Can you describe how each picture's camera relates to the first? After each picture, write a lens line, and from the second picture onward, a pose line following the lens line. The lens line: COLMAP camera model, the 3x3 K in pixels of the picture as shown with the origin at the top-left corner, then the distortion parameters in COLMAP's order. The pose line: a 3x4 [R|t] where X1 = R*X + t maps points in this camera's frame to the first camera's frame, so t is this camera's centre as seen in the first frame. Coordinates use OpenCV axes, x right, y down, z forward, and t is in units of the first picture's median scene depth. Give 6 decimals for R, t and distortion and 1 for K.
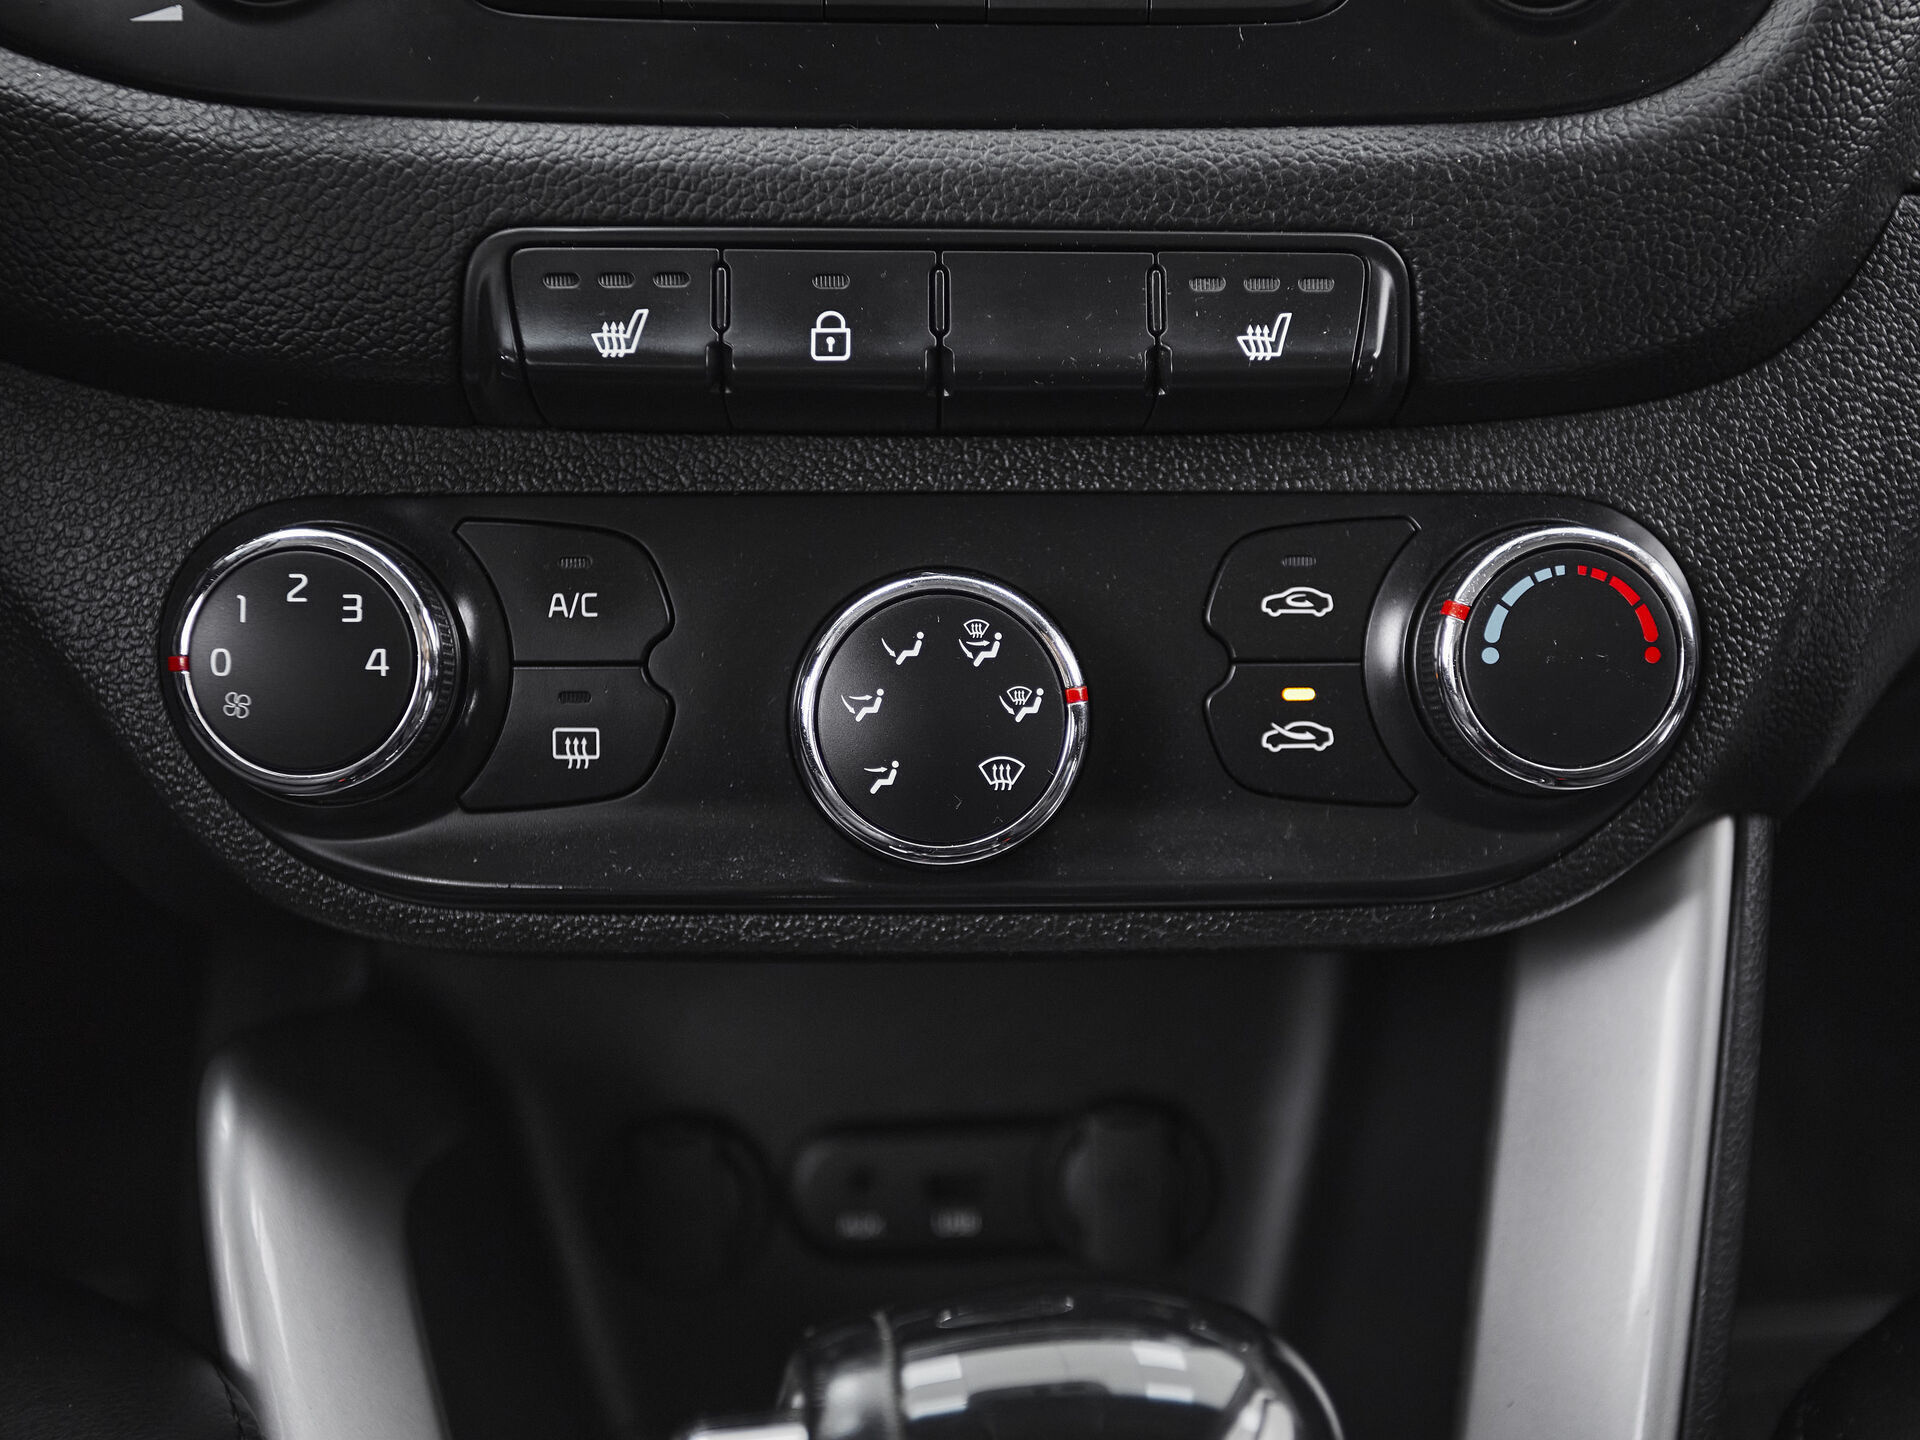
lens RADIAL K [[2470.4, 0, 985.5], [0, 2470.4, 757.4], [0, 0, 1]] dist [0.014149, 0.095942]
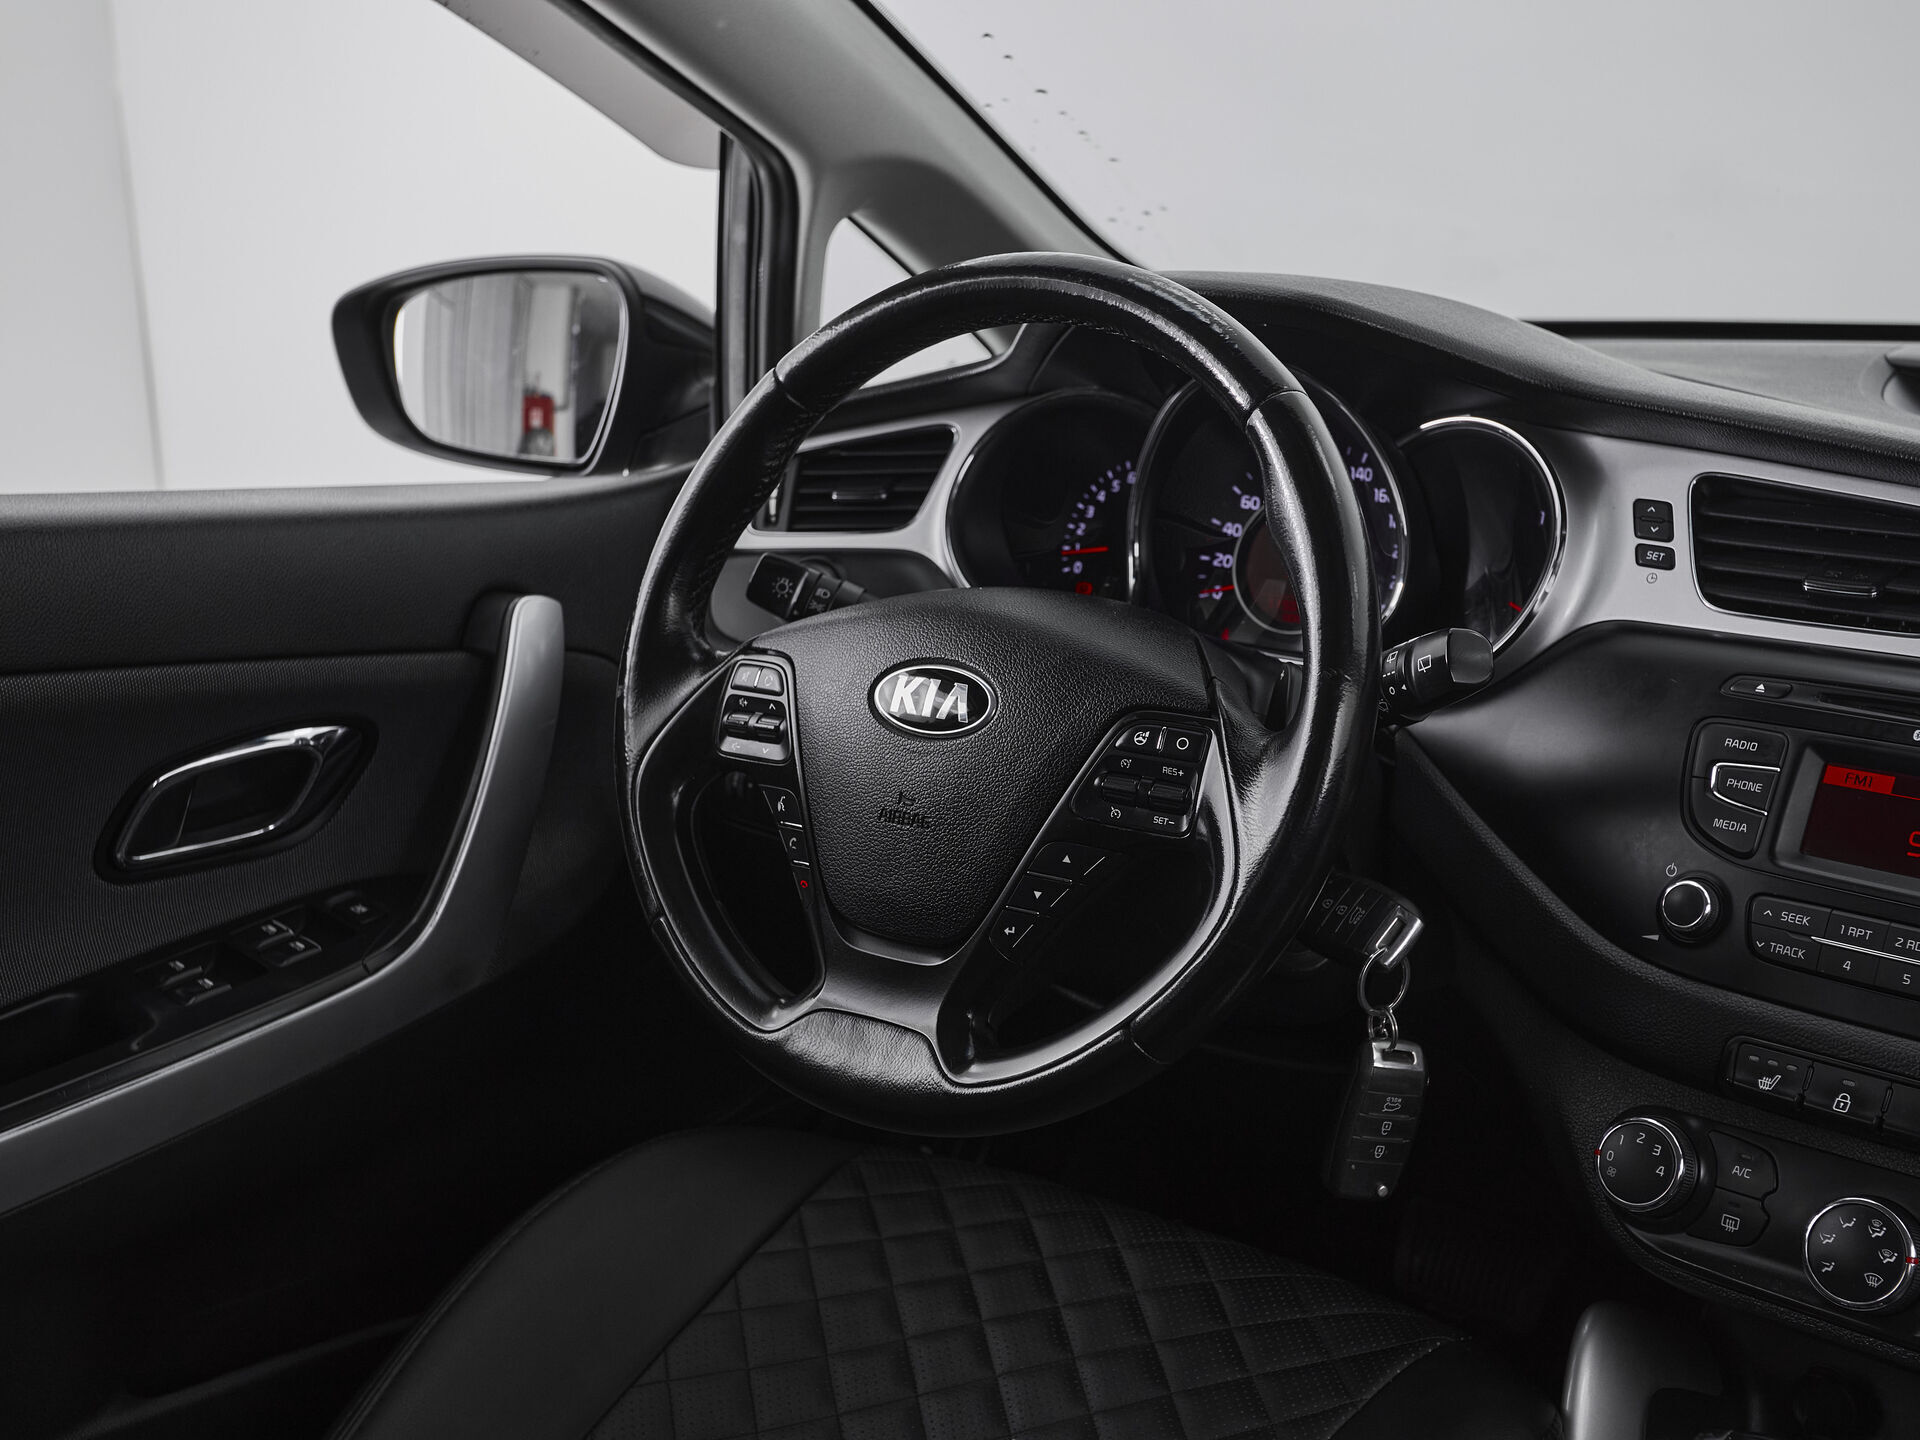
lens RADIAL K [[2315.4, 0, 960.0], [0, 2315.4, 720.0], [0, 0, 1]] dist [0.016178, 0.087684]
pose [[0.716602, 0.147016, -0.681812, 0.894577], [-0.285092, 0.953884, -0.093957, -0.050679], [0.636556, 0.261709, 0.725469, -1.542063]]
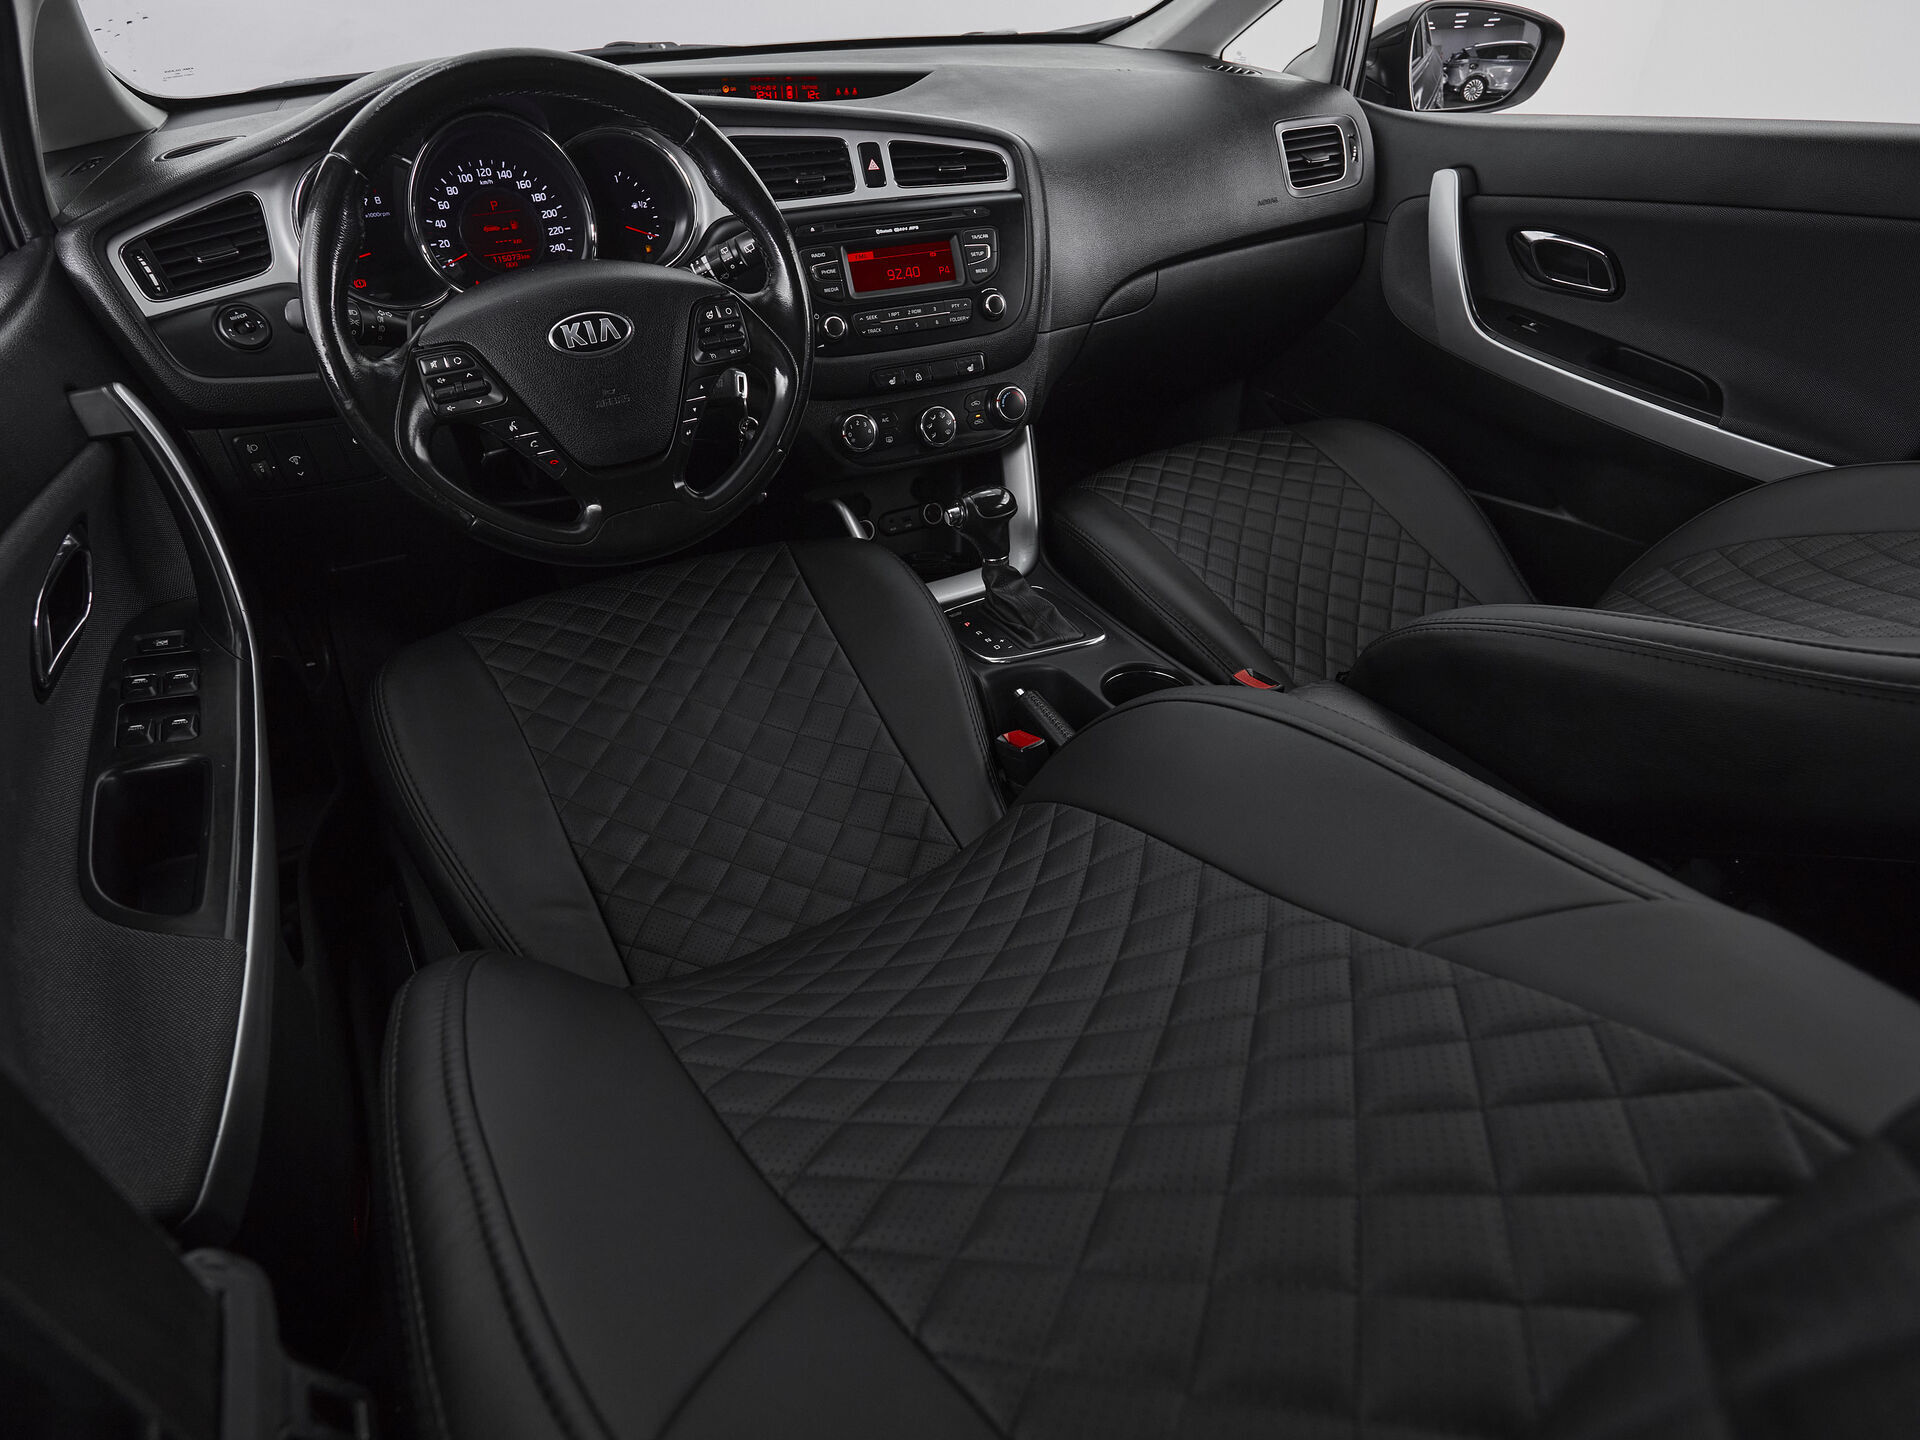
lens RADIAL K [[1045.2, 0, 956.5], [0, 1045.2, 713.6], [0, 0, 1]] dist [0.002407, 0.001048]
pose [[0.921828, -0.254077, 0.292708, -1.106160], [0.189037, 0.953988, 0.232748, 0.086991], [-0.338376, -0.159221, 0.927443, -2.086072]]
